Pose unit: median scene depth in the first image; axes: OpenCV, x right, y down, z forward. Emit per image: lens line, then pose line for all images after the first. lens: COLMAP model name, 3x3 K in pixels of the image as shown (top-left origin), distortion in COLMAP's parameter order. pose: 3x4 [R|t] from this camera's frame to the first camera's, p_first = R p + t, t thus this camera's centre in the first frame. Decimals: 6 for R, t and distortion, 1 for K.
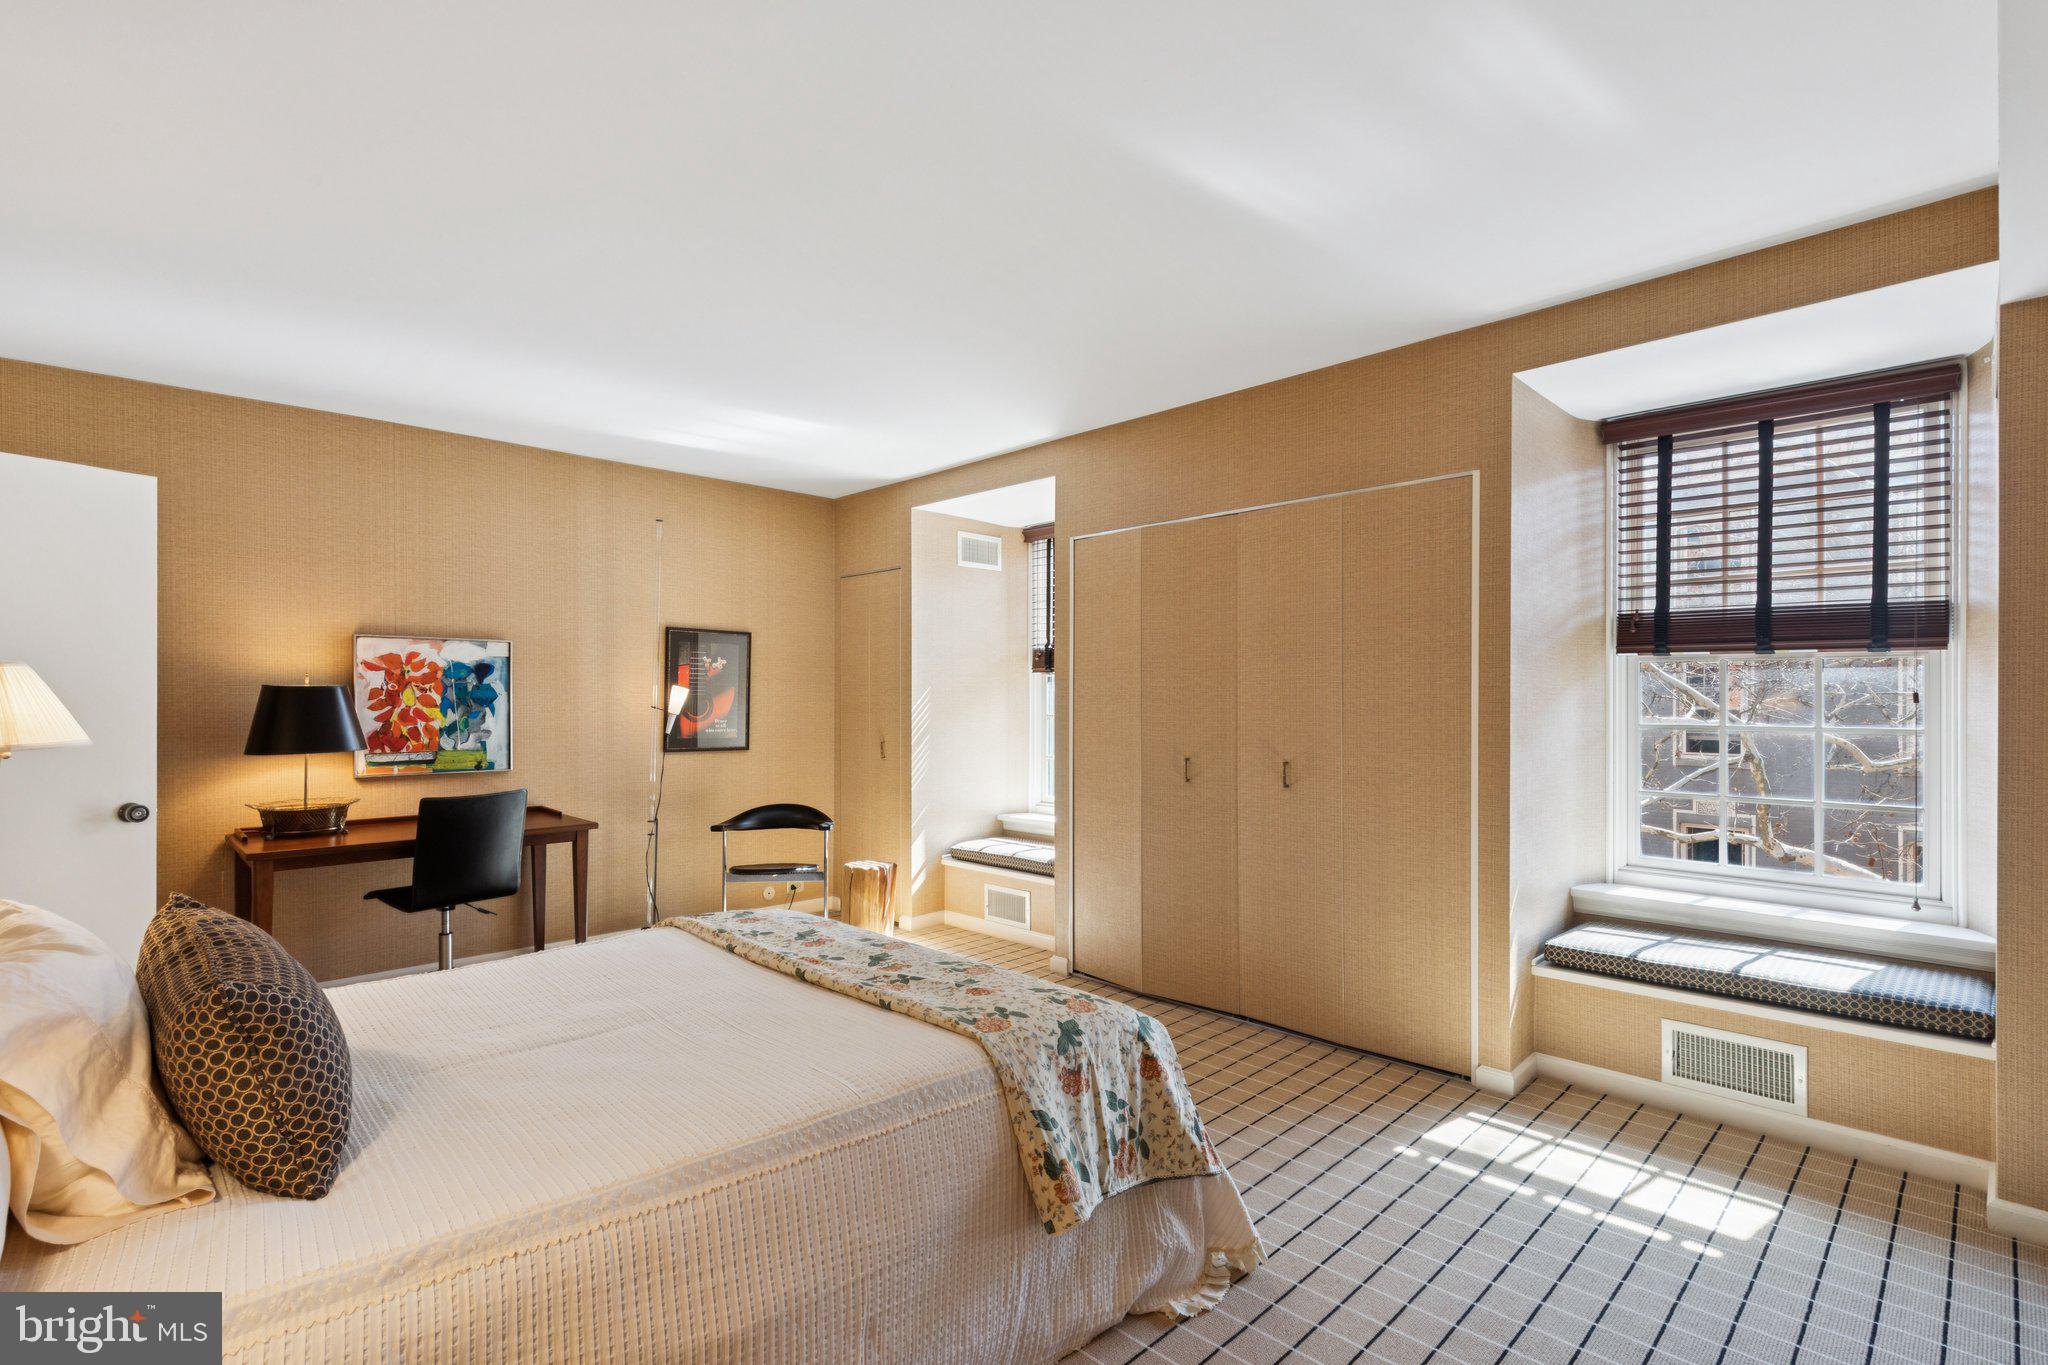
lens RADIAL K [[922.4, 0, 1040.1], [0, 922.4, 688.1], [0, 0, 1]] dist [0.003002, 0.000602]
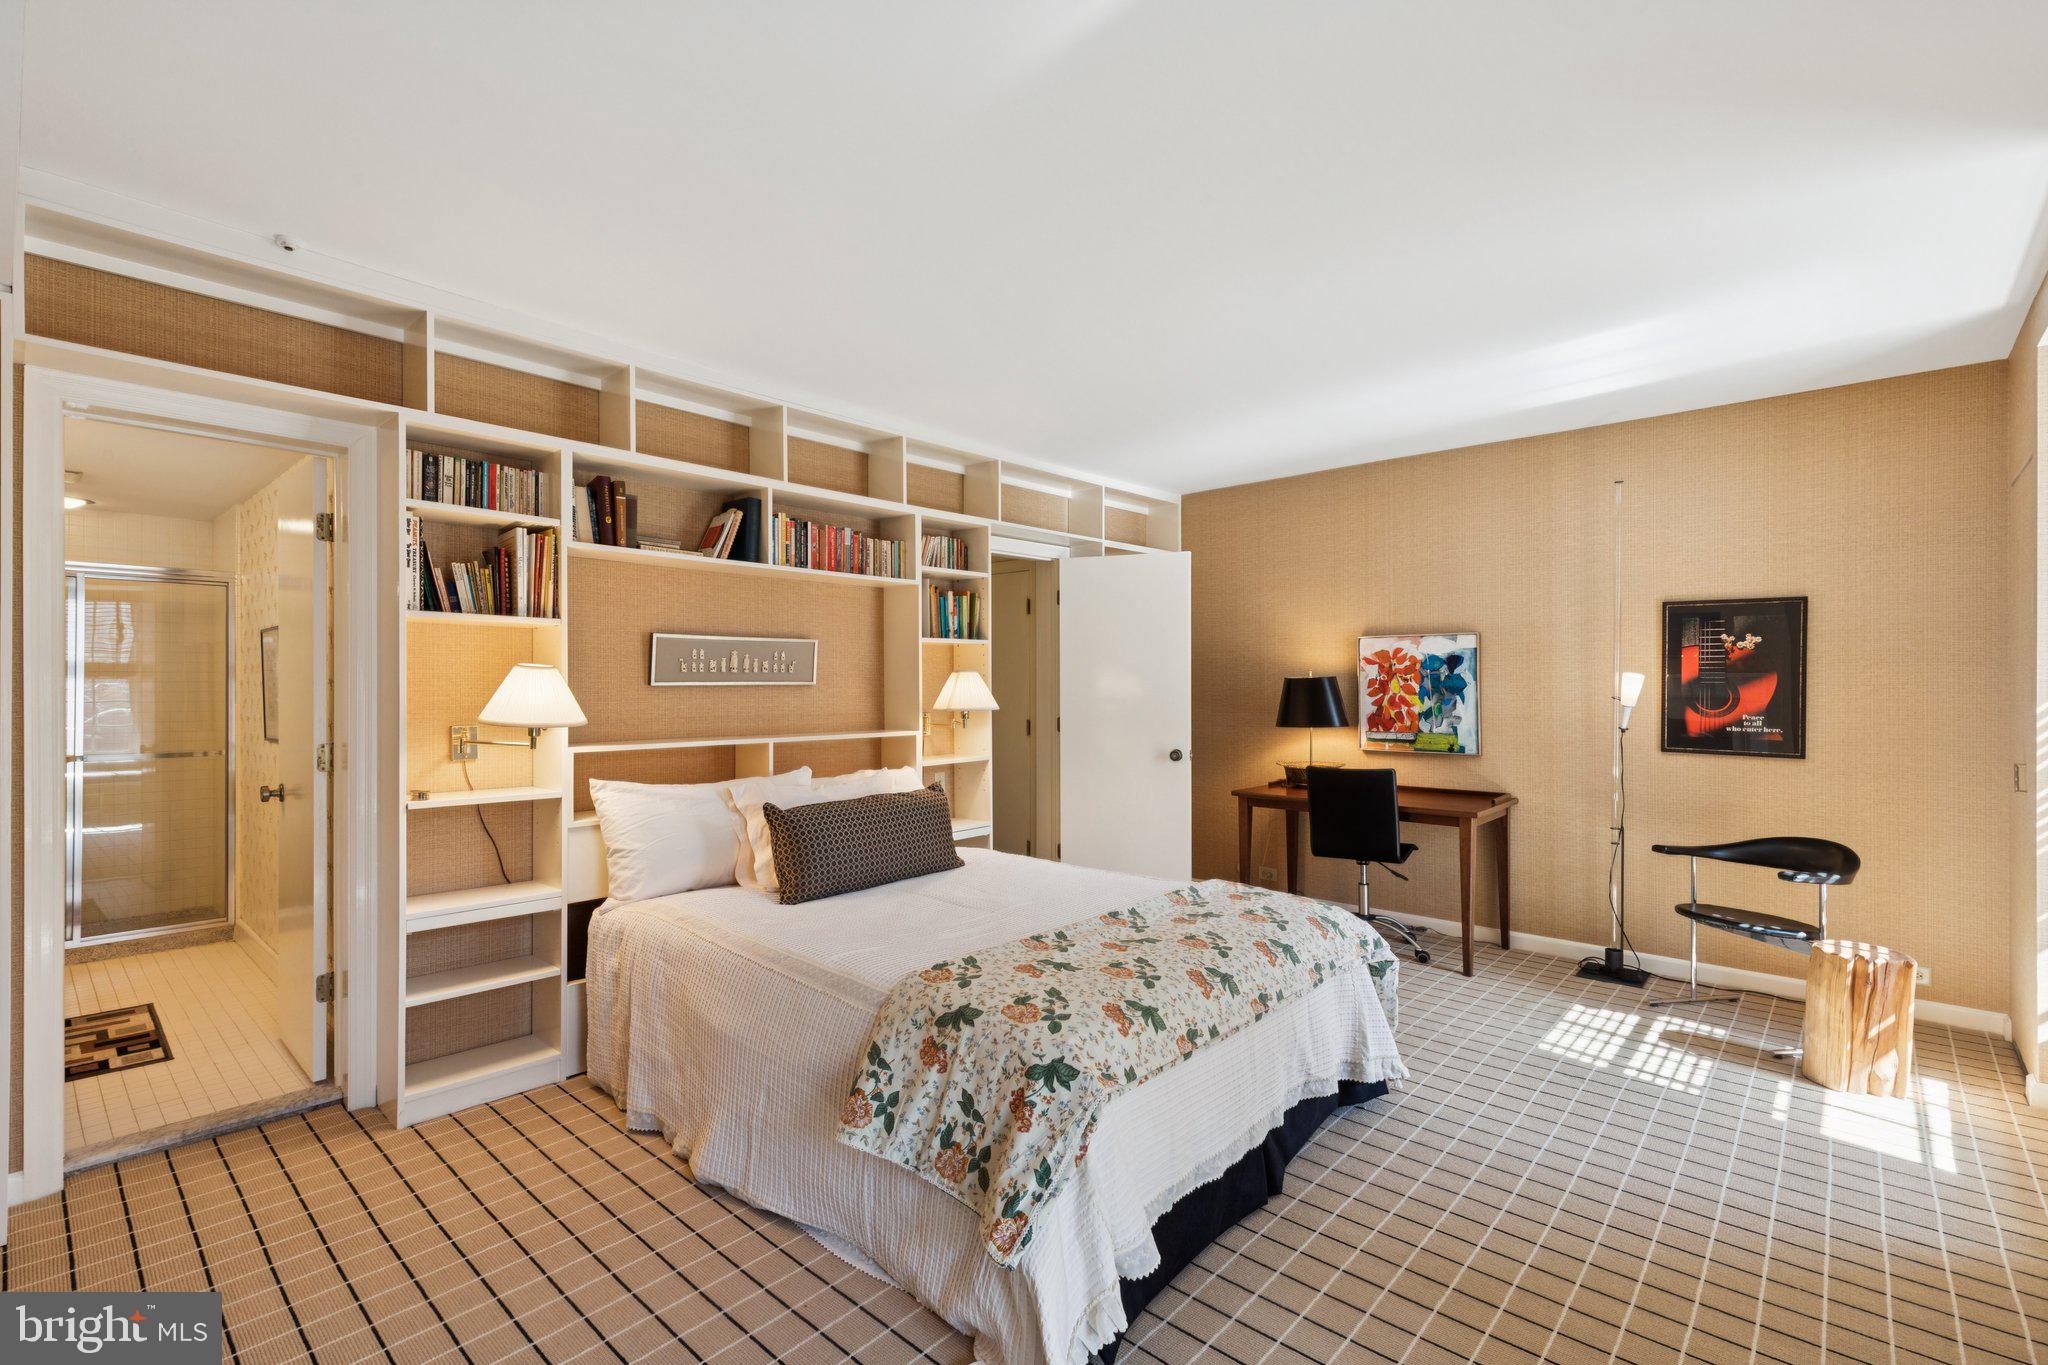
lens RADIAL K [[922.4, 0, 1040.2], [0, 922.4, 686.8], [0, 0, 1]] dist [0.003002, 0.000602]
pose [[0.075894, 0.001574, -0.997115, 0.467081], [0.010721, 0.999940, 0.002394, 0.003010], [0.997058, -0.010872, 0.075872, 0.447696]]
